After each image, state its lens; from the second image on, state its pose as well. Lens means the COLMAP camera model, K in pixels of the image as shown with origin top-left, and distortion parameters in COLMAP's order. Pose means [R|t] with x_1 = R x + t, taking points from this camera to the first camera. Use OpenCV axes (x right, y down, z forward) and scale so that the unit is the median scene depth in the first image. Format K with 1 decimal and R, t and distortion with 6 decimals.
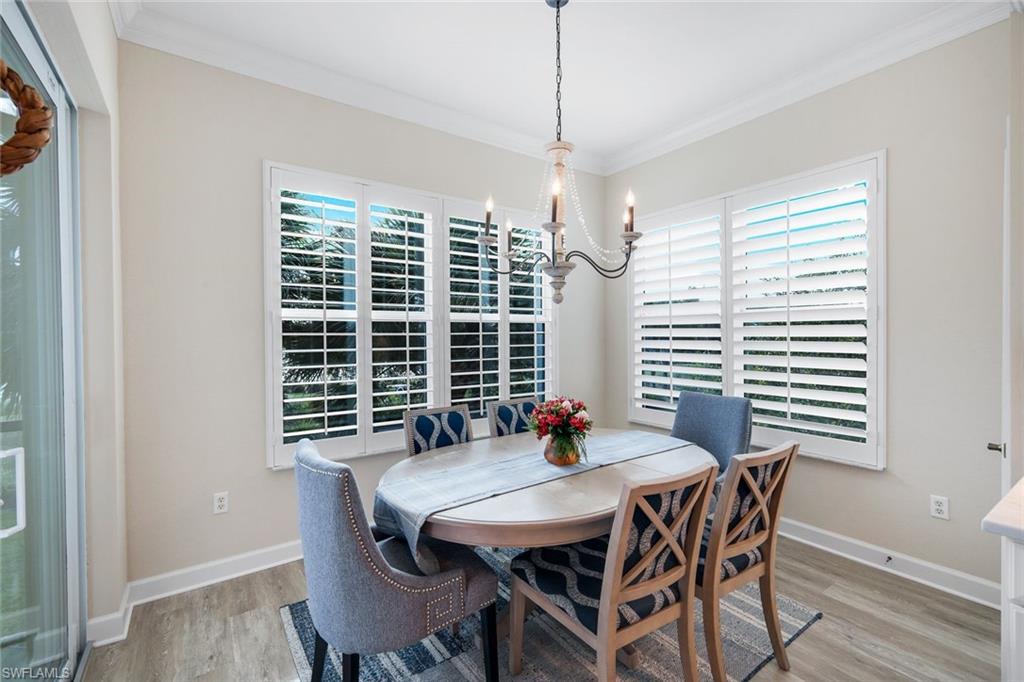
lens RADIAL K [[447.6, 0, 514.1], [0, 447.6, 341.7], [0, 0, 1]] dist [0.000272, -0.000393]
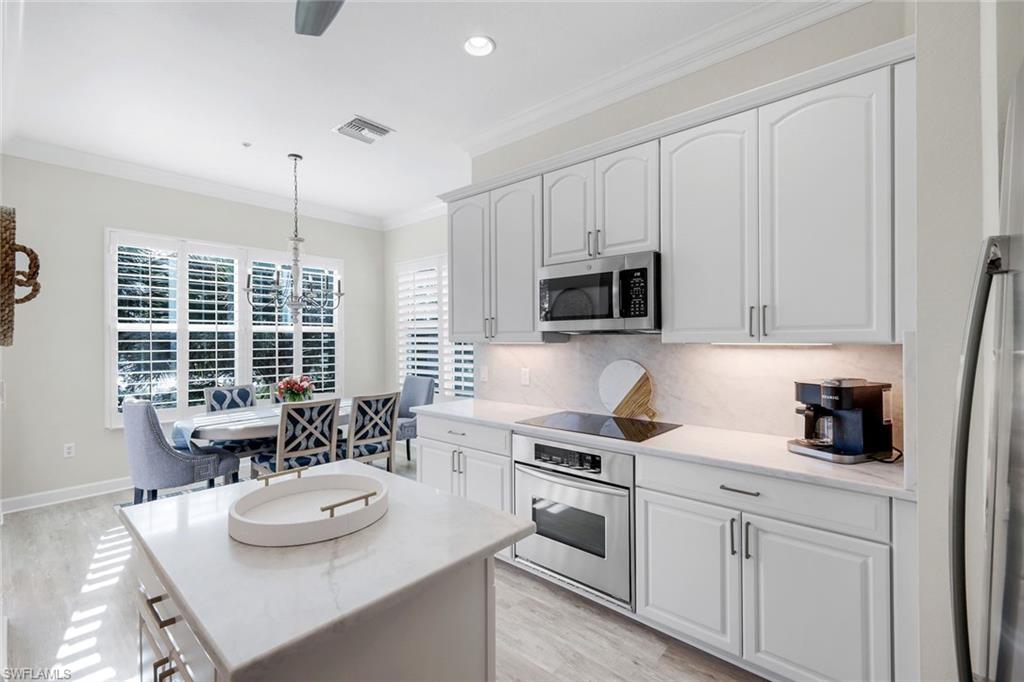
lens RADIAL K [[447.6, 0, 514.1], [0, 447.6, 341.7], [0, 0, 1]] dist [0.000272, -0.000393]
pose [[0.972866, 0.001019, 0.231365, 0.407899], [0.001974, 0.999917, -0.012704, 0.009210], [-0.231359, 0.012816, 0.972784, -0.733091]]
